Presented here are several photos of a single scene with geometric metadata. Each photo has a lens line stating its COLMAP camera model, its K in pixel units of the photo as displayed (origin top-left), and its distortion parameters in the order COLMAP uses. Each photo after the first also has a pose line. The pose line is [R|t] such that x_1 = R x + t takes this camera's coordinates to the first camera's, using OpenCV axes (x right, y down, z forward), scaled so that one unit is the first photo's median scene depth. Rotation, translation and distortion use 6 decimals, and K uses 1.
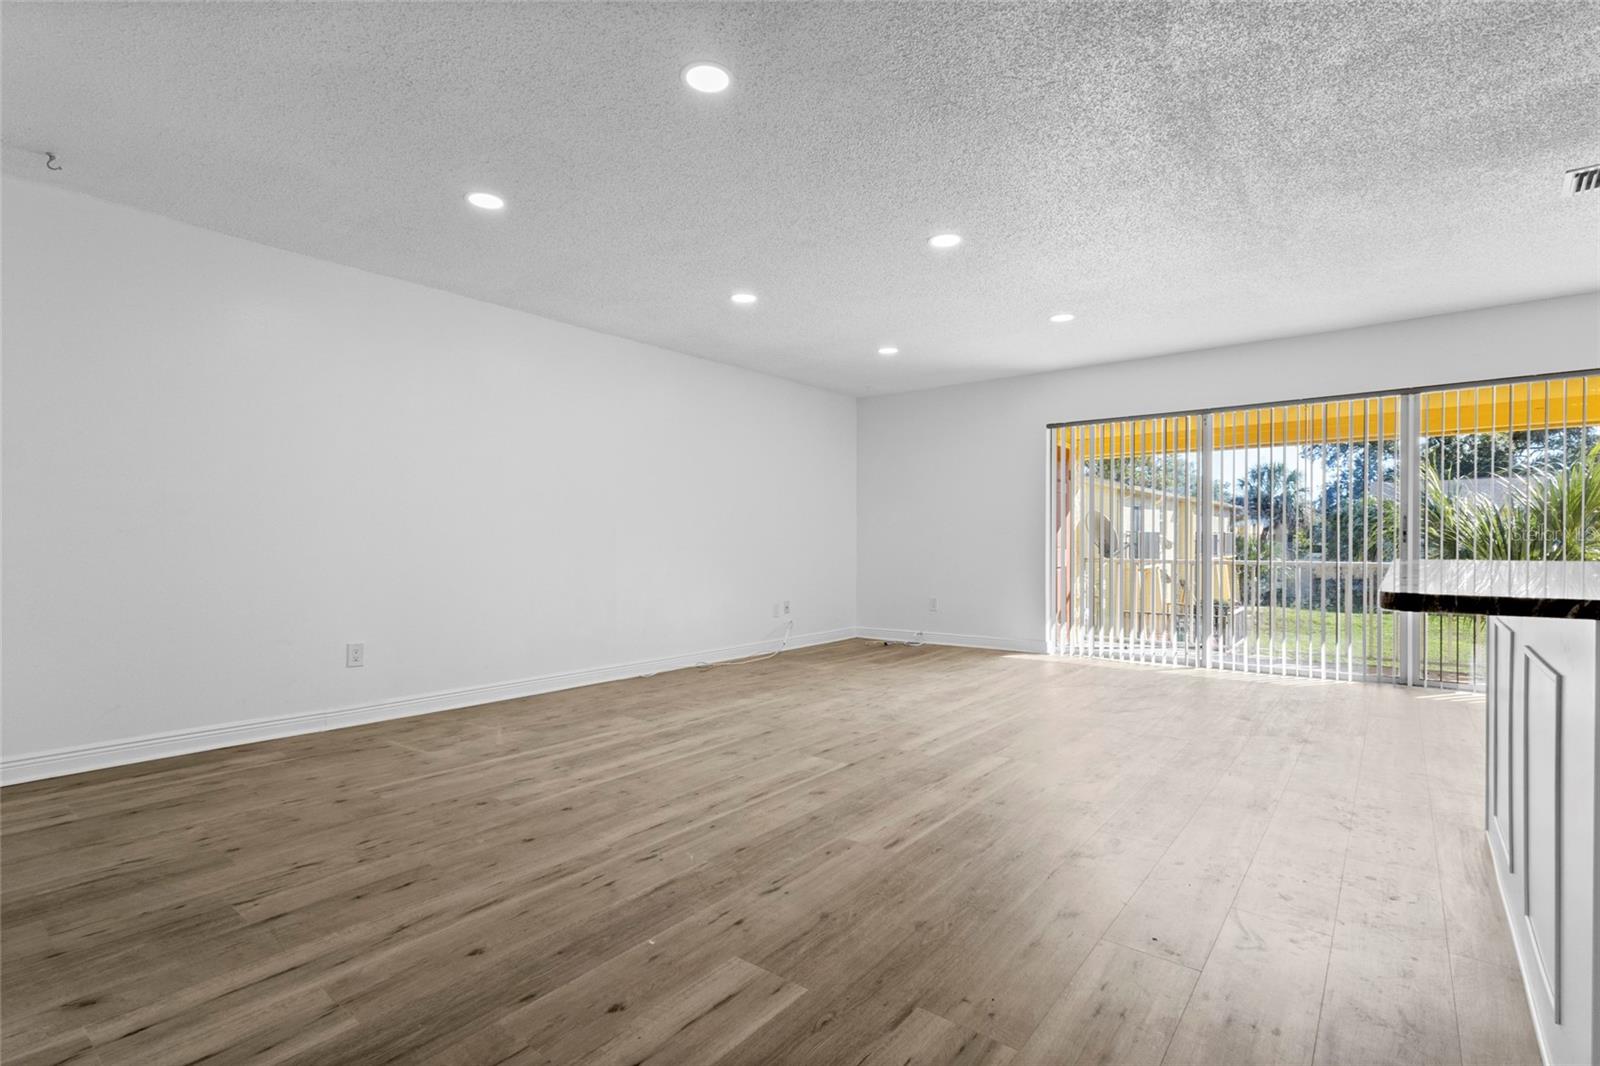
lens RADIAL K [[752.3, 0, 806.0], [0, 752.3, 543.2], [0, 0, 1]] dist [0.009453, 0.000048]
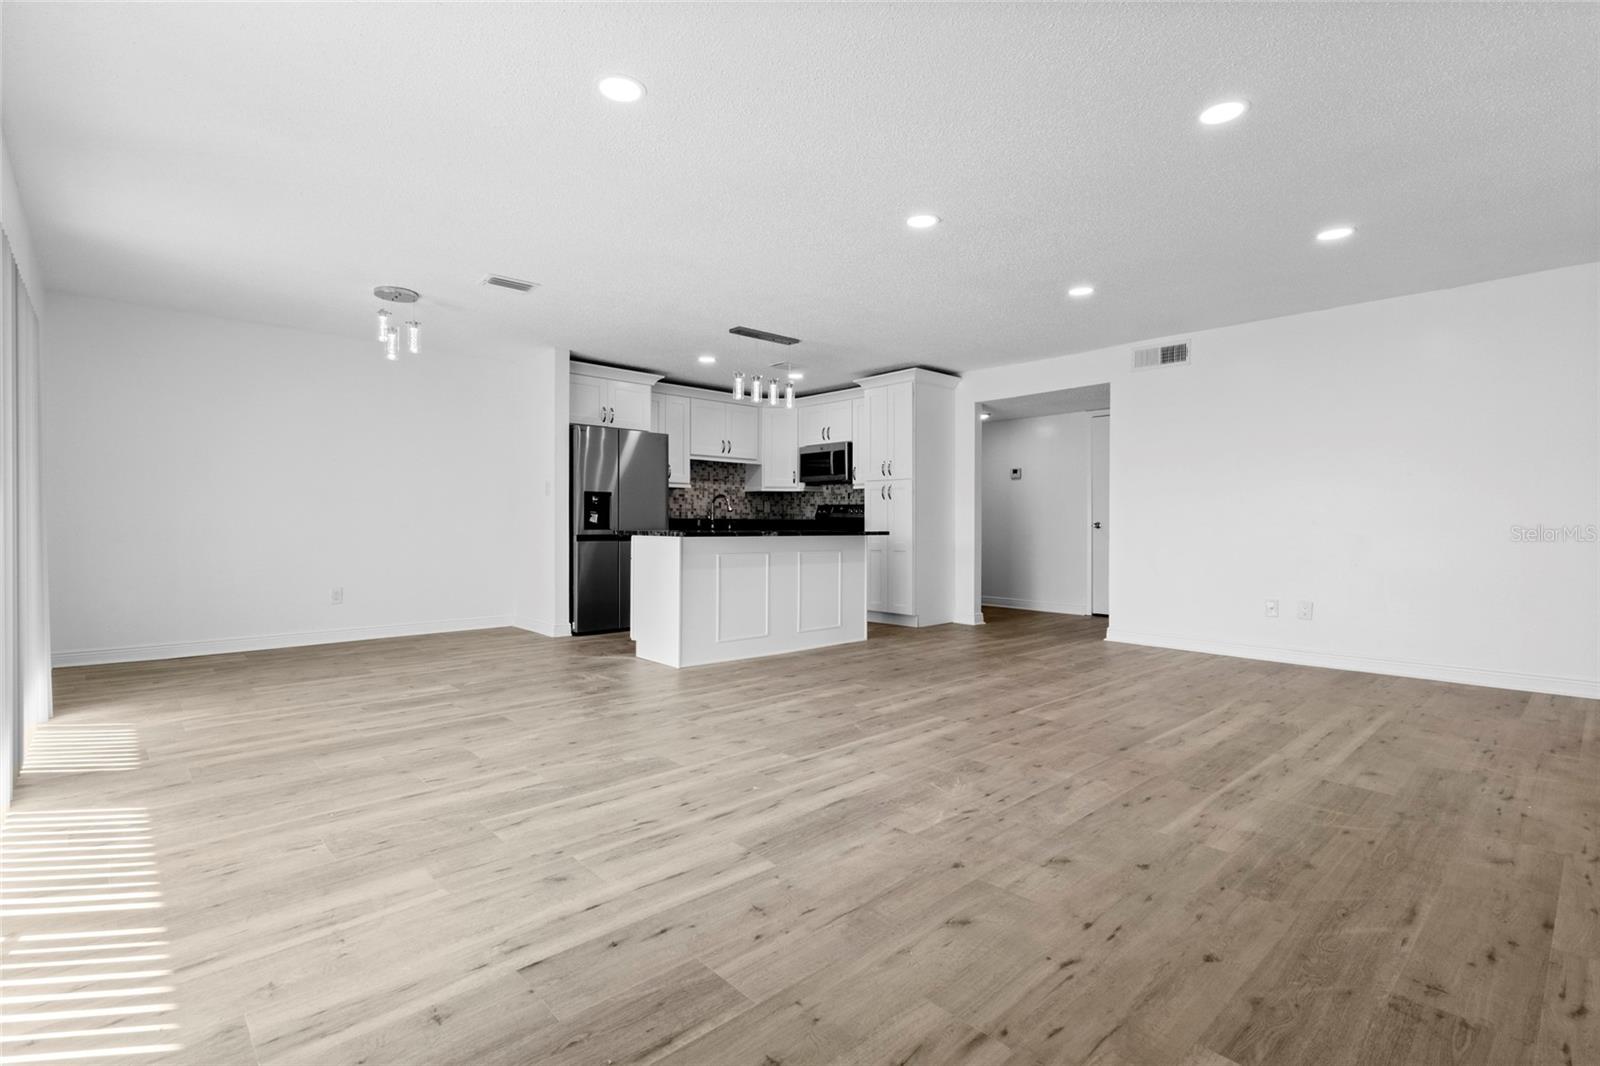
lens RADIAL K [[752.3, 0, 803.9], [0, 752.3, 520.9], [0, 0, 1]] dist [0.009453, 0.000048]
pose [[-0.987767, -0.002231, 0.155923, 0.274164], [-0.001950, 0.999996, 0.001956, -0.009297], [-0.155927, 0.001628, -0.987767, 3.026148]]
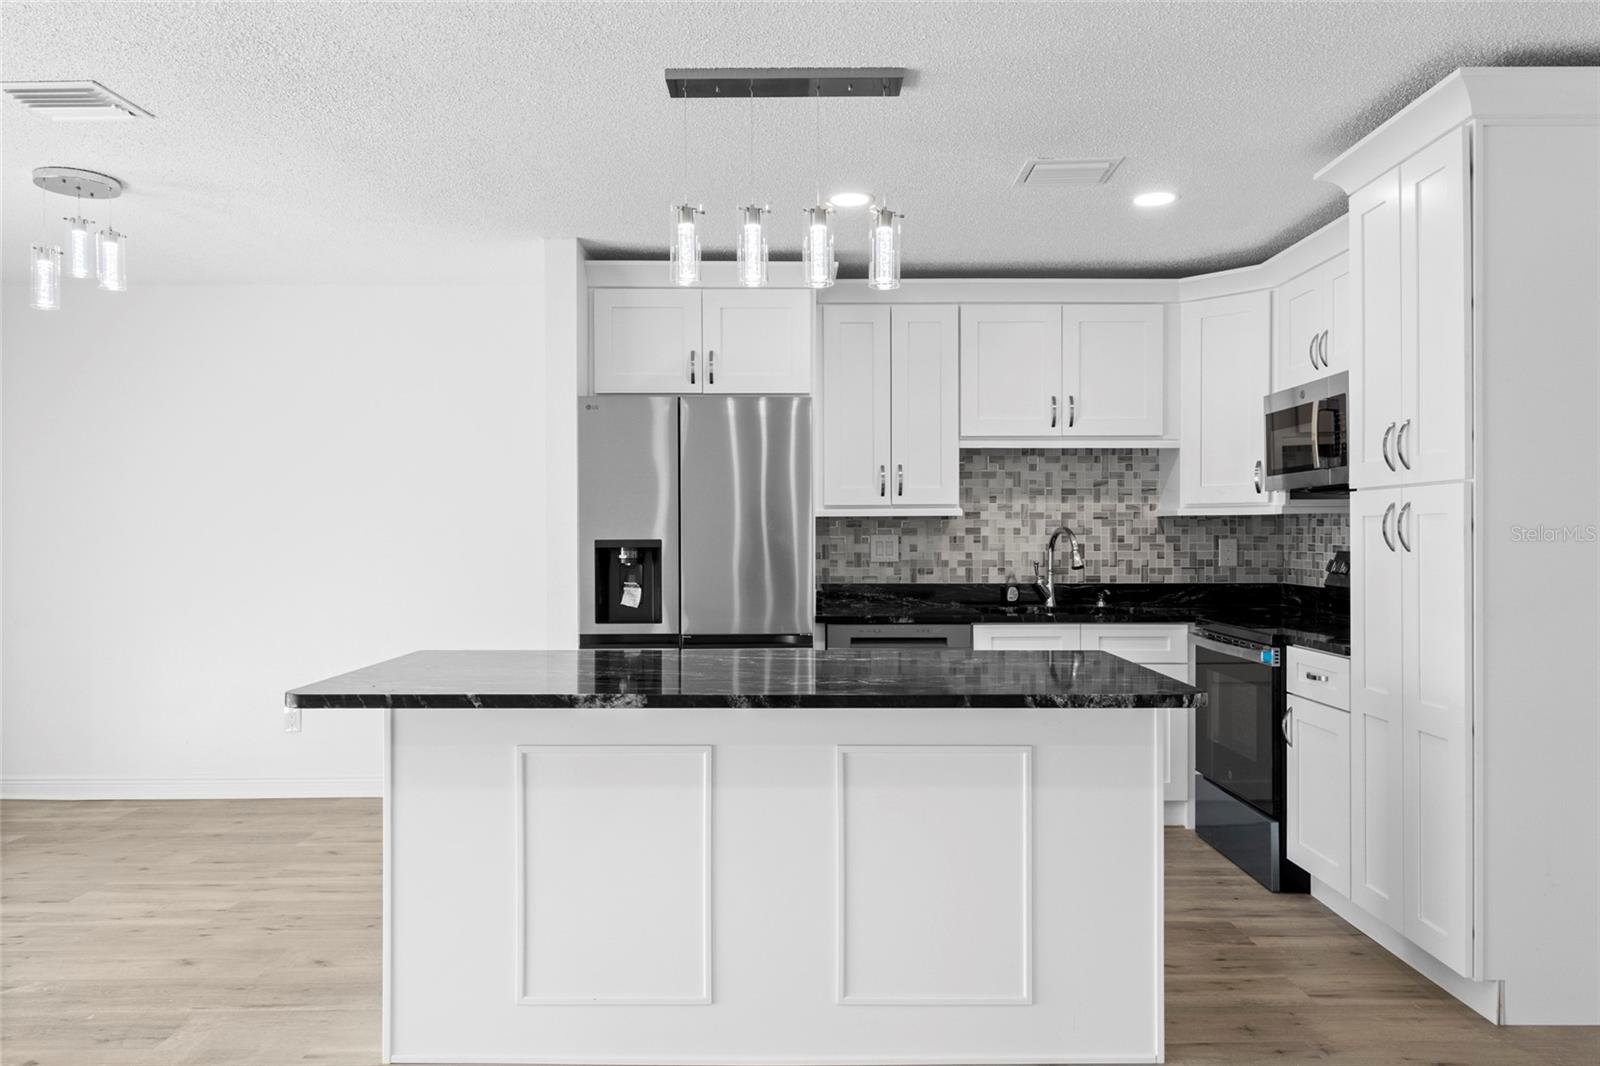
lens RADIAL K [[1121.6, 0, 808.4], [0, 1121.6, 544.8], [0, 0, 1]] dist [0.003322, 0.002025]
pose [[-0.622897, -0.004031, 0.782293, -0.179106], [0.007451, 0.999911, 0.011085, -0.116205], [-0.782268, 0.012733, -0.622811, 1.393576]]
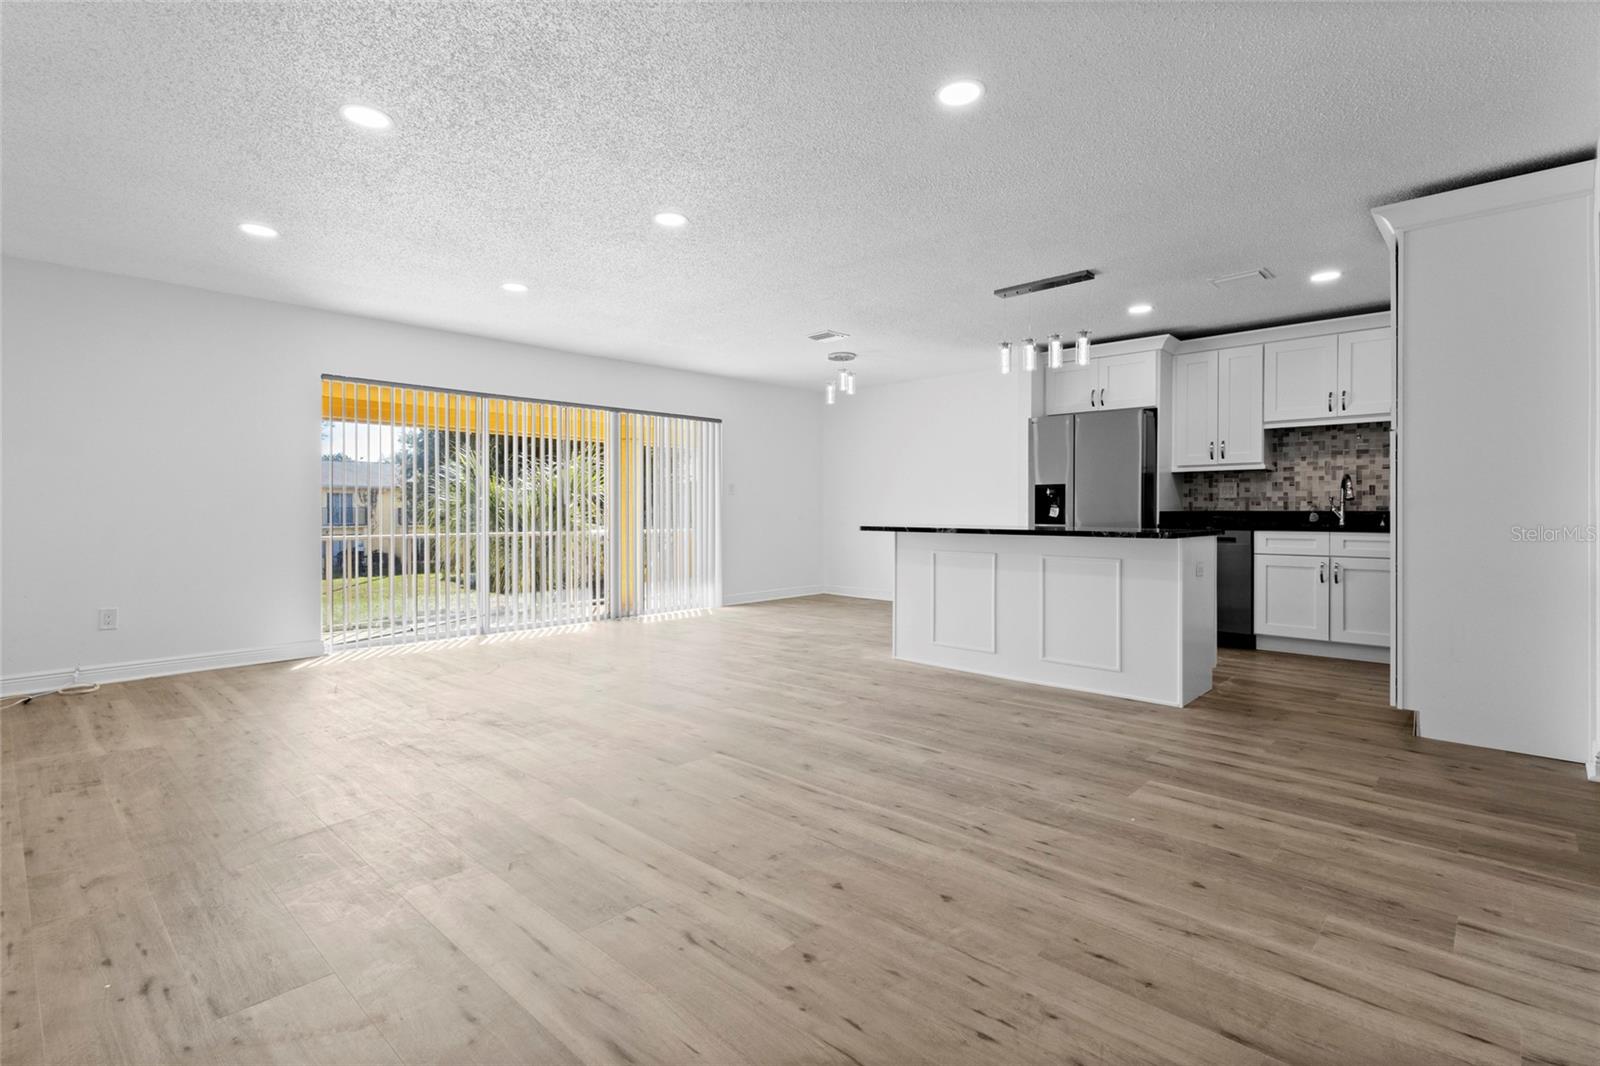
lens RADIAL K [[752.3, 0, 800.3], [0, 752.3, 509.4], [0, 0, 1]] dist [0.009453, 0.000048]
pose [[0.089526, 0.003662, 0.995978, -1.206414], [0.003184, 0.999987, -0.003963, -0.013722], [-0.995979, 0.003526, 0.089514, 1.109597]]
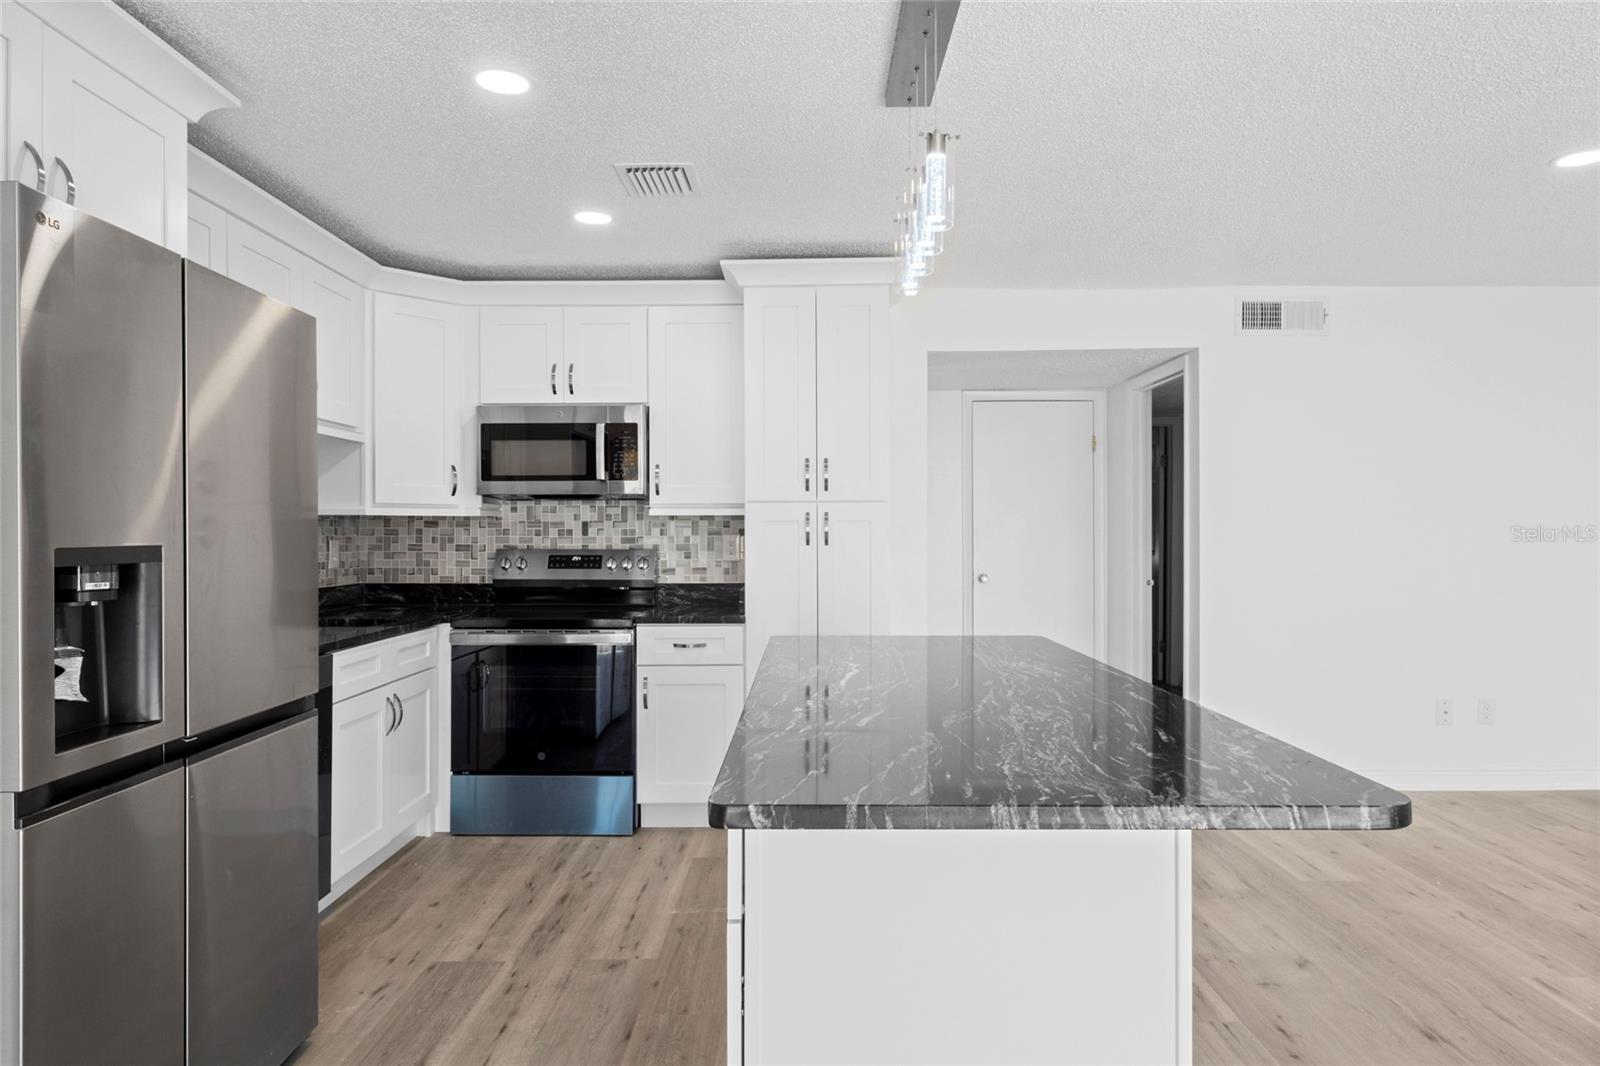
lens RADIAL K [[955.4, 0, 805.5], [0, 955.4, 533.4], [0, 0, 1]] dist [-0.000518, 0.003736]
pose [[-0.786618, 0.004459, -0.617424, 1.446990], [0.000579, 0.999979, 0.006484, -0.120373], [0.617440, 0.004743, -0.786604, 1.334960]]
